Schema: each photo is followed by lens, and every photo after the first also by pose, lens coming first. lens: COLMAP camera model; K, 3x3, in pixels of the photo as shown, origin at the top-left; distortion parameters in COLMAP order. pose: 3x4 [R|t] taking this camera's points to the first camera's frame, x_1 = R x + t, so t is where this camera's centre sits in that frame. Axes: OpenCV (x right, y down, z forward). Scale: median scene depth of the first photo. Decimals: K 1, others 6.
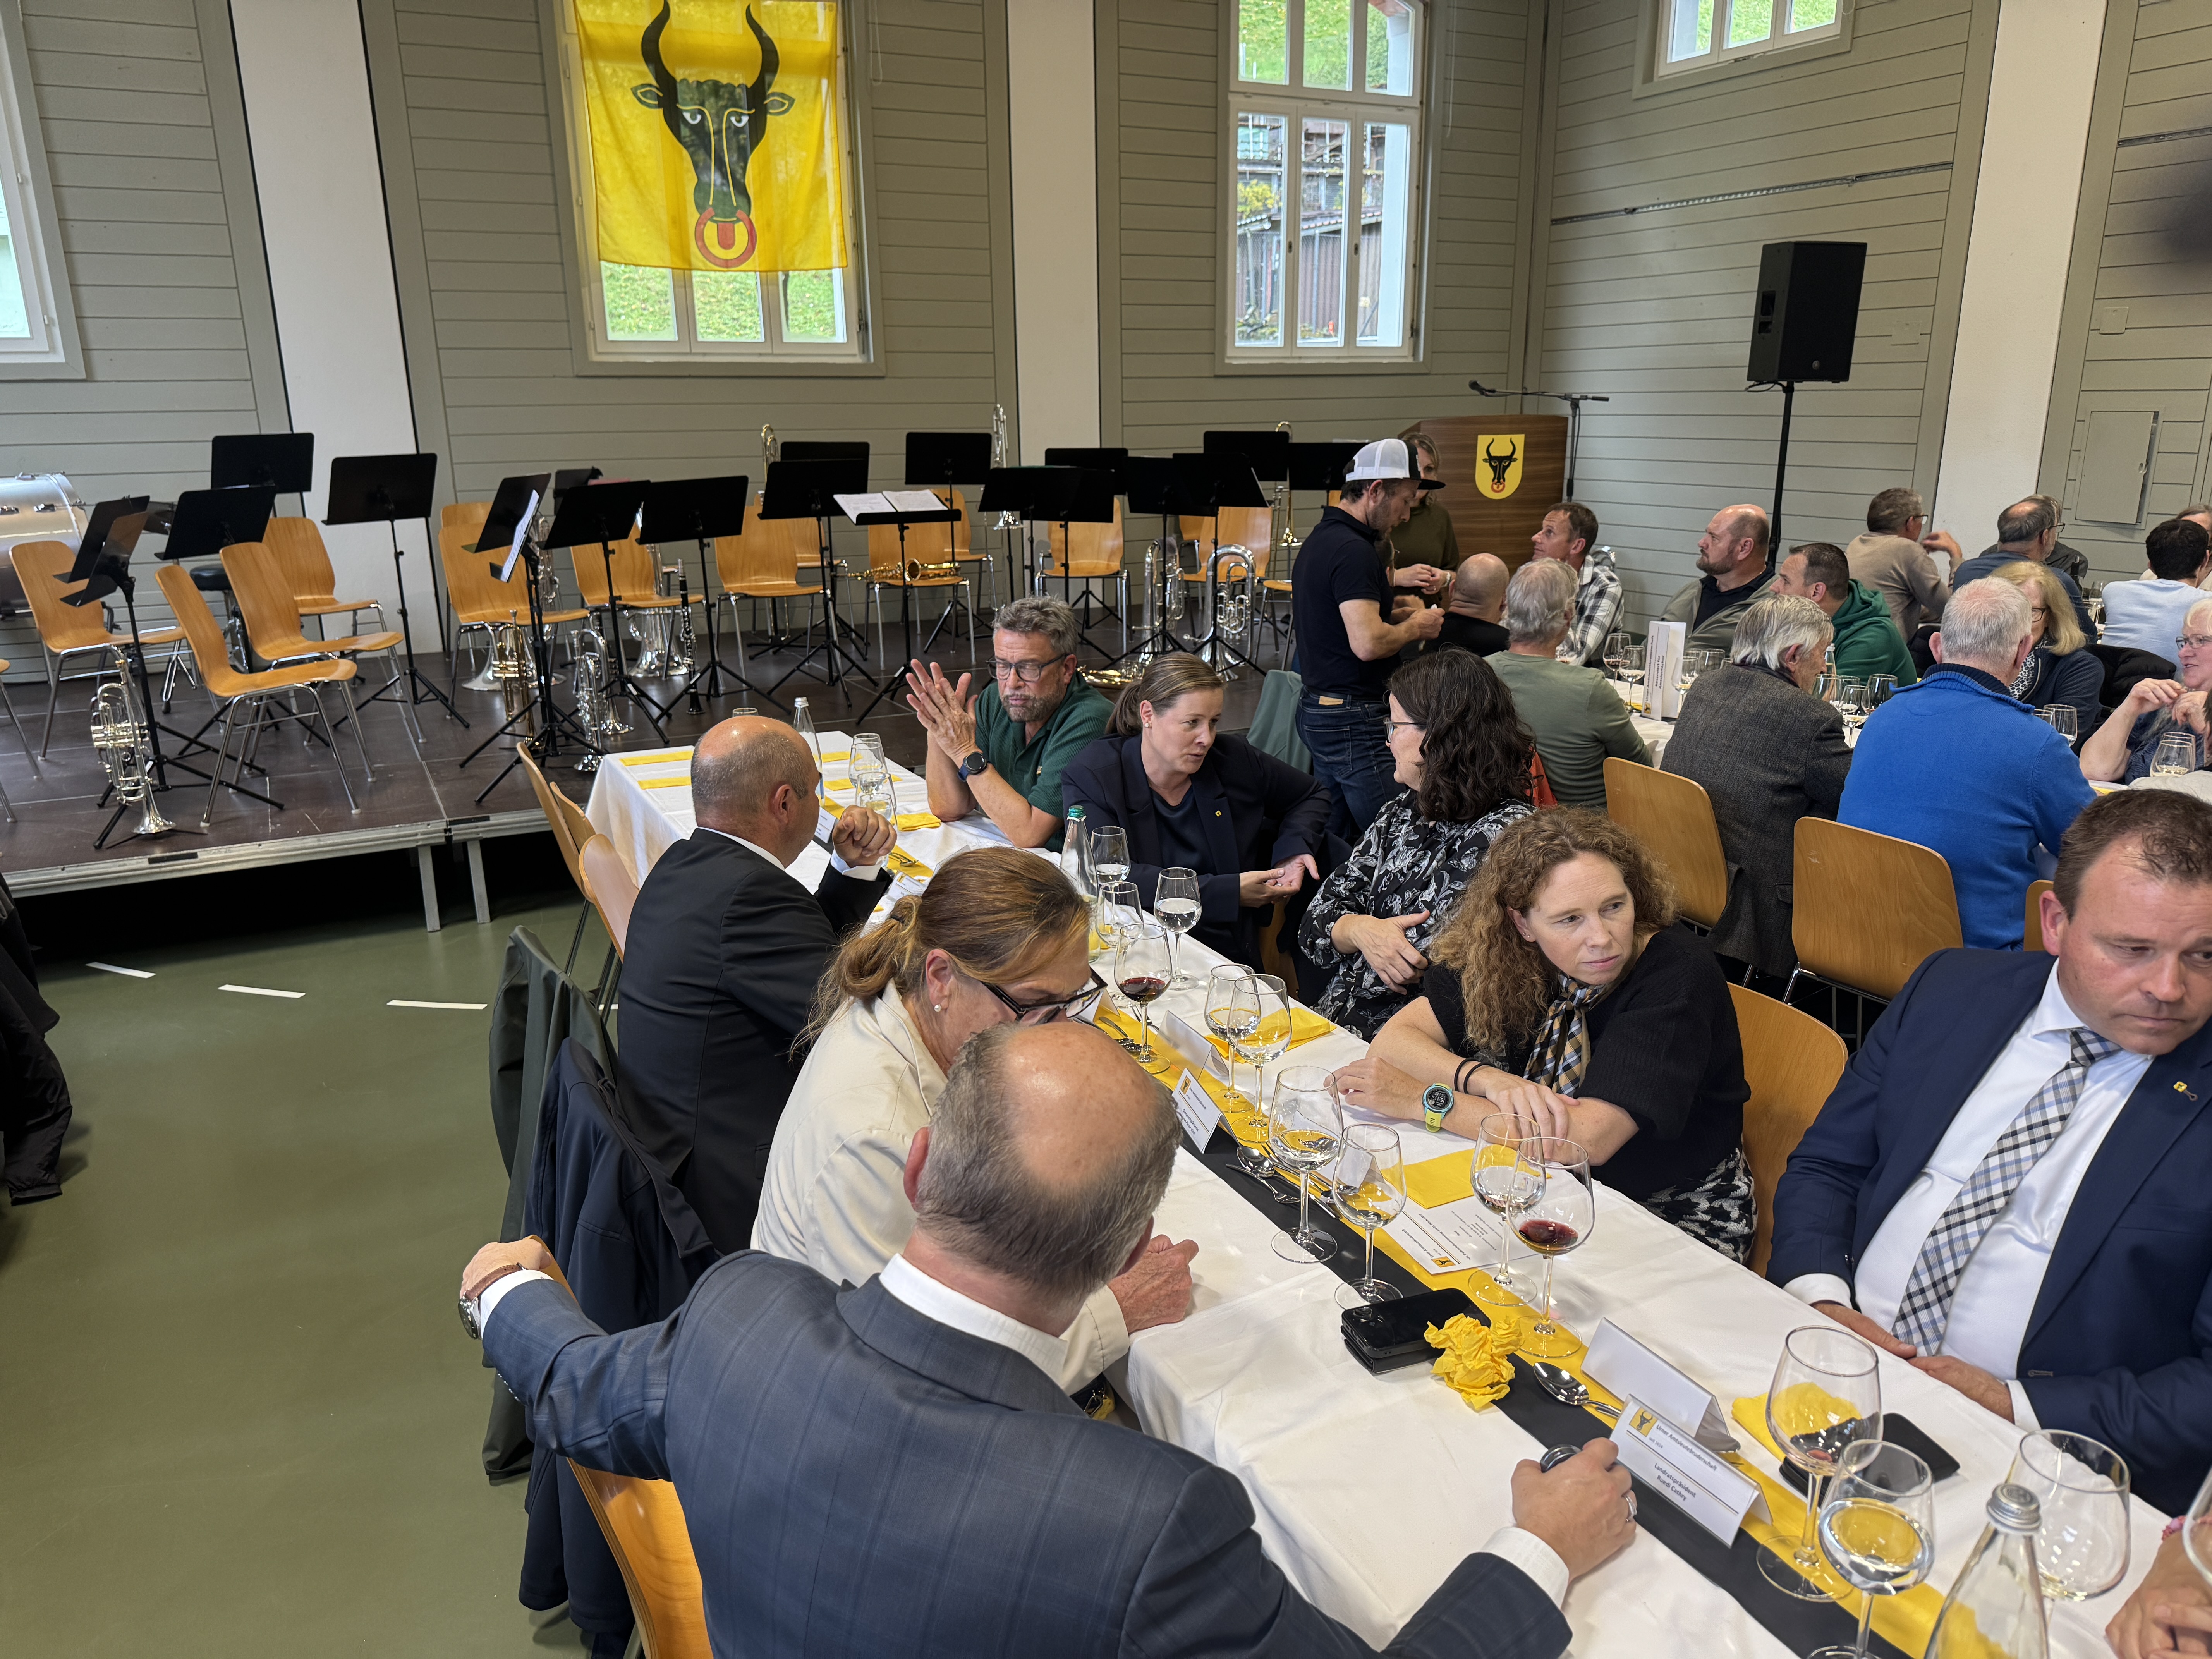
lens RADIAL K [[1634.3, 0, 1119.7], [0, 1634.3, 825.7], [0, 0, 1]] dist [0.040974, -0.088996]
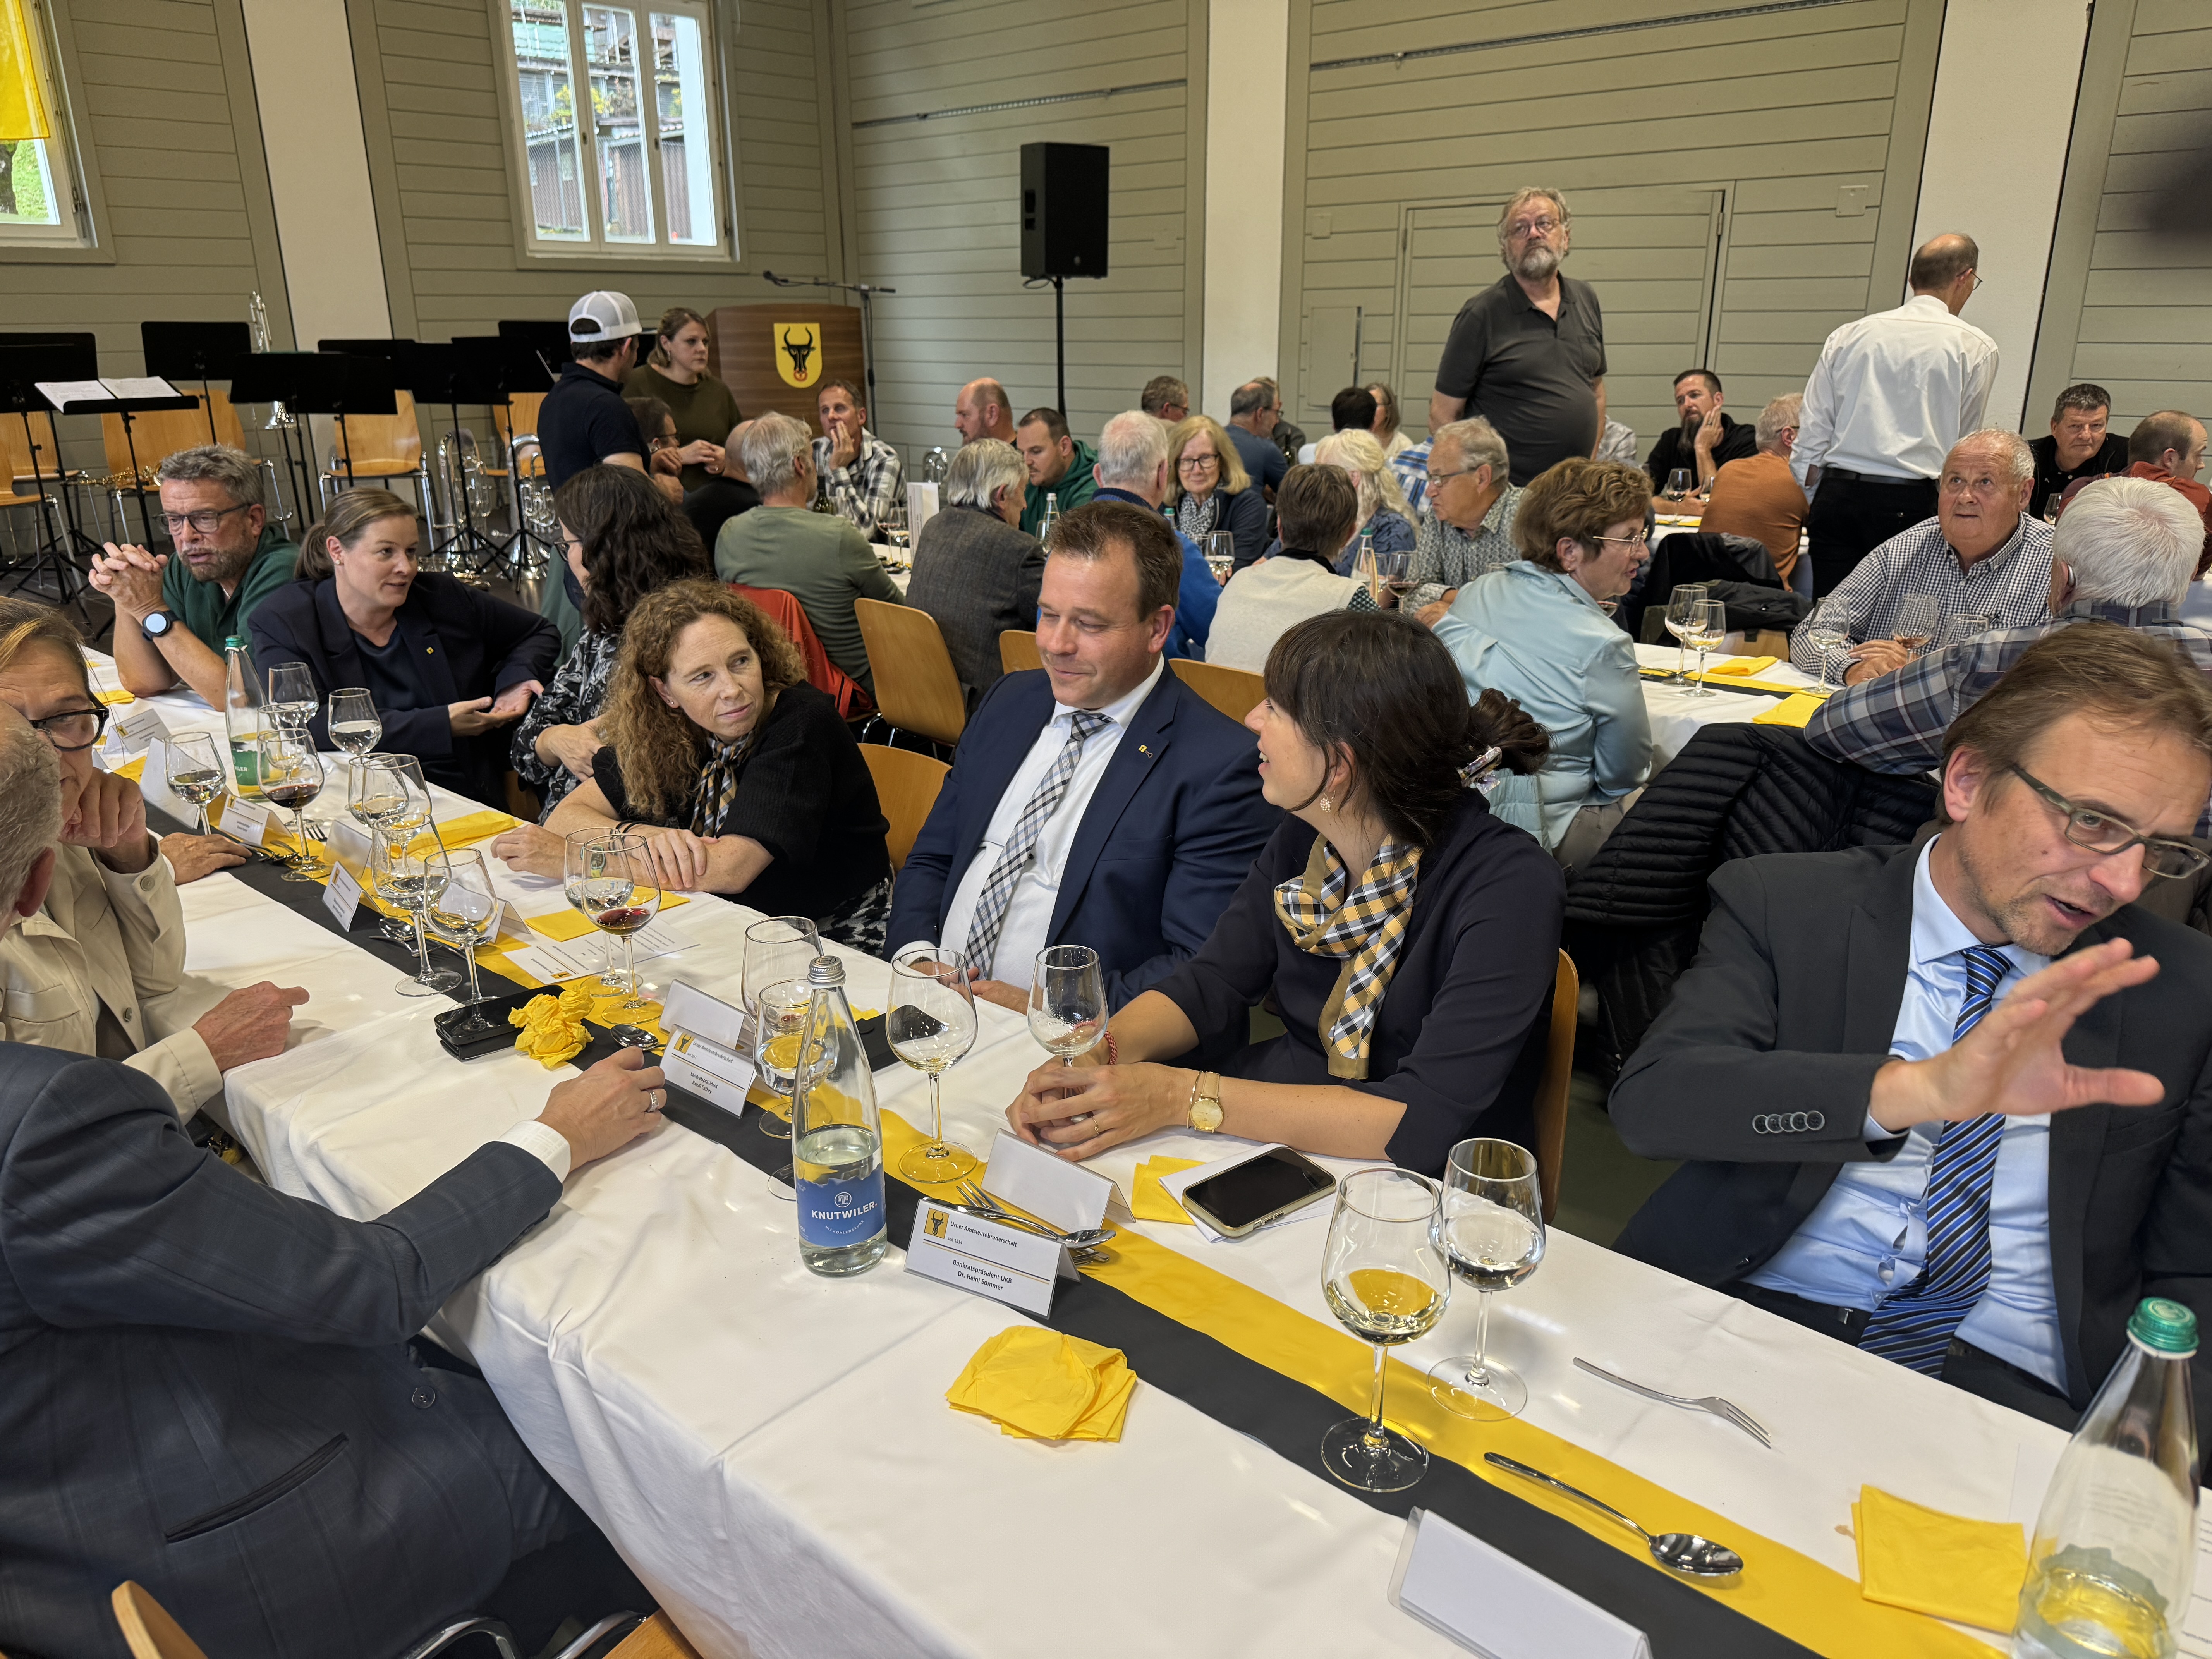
lens RADIAL K [[1579.6, 0, 1114.5], [0, 1579.6, 838.3], [0, 0, 1]] dist [0.055431, -0.077400]
pose [[0.926092, -0.111642, 0.360401, 0.085393], [0.086880, 0.992650, 0.084248, 0.060124], [-0.367158, -0.046710, 0.928985, -0.064749]]
